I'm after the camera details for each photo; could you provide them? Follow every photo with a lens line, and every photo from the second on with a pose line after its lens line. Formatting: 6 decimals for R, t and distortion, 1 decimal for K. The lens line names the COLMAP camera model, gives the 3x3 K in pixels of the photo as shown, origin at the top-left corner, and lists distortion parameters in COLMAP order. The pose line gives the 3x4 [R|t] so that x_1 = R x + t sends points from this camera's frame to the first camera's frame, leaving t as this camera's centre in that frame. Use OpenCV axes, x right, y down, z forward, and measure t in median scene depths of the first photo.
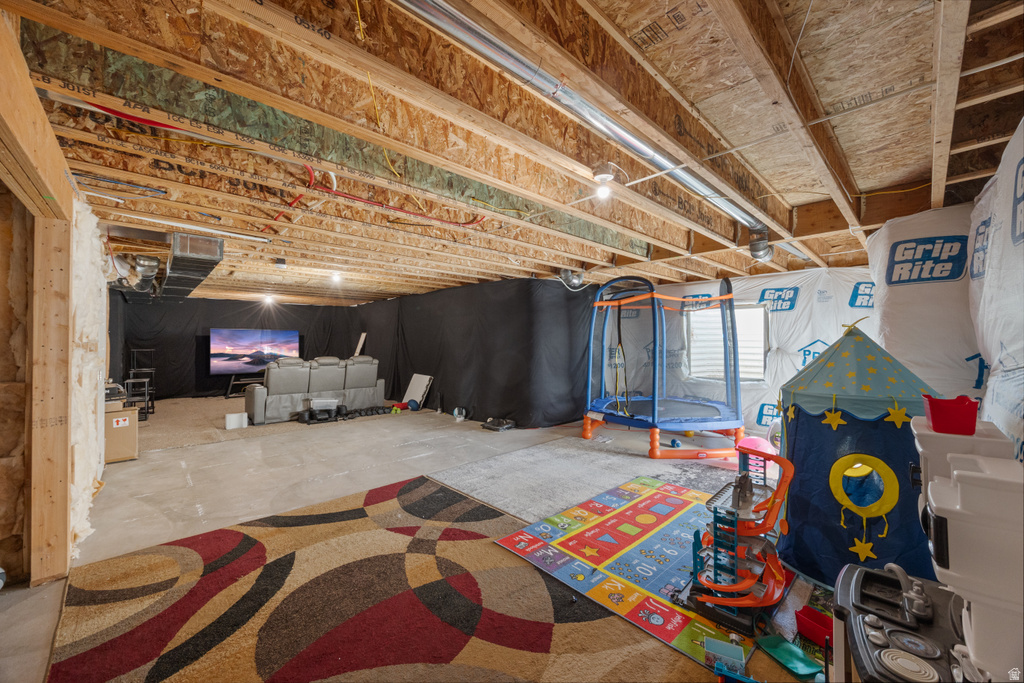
lens RADIAL K [[400.0, 0, 518.7], [0, 400.0, 343.7], [0, 0, 1]] dist [0.002599, -0.000150]
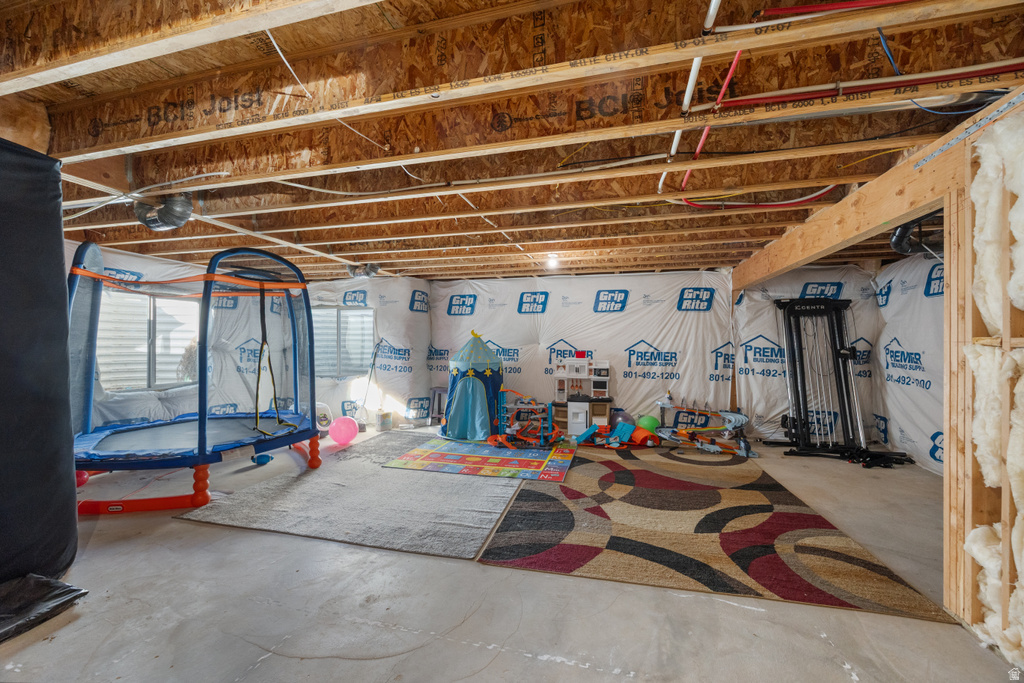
lens RADIAL K [[400.0, 0, 515.1], [0, 400.0, 343.2], [0, 0, 1]] dist [0.002599, -0.000150]
pose [[-0.542871, 0.001341, 0.839815, -1.126192], [0.001567, 0.999999, -0.000583, 0.009864], [-0.839815, 0.000999, -0.542872, 1.864420]]
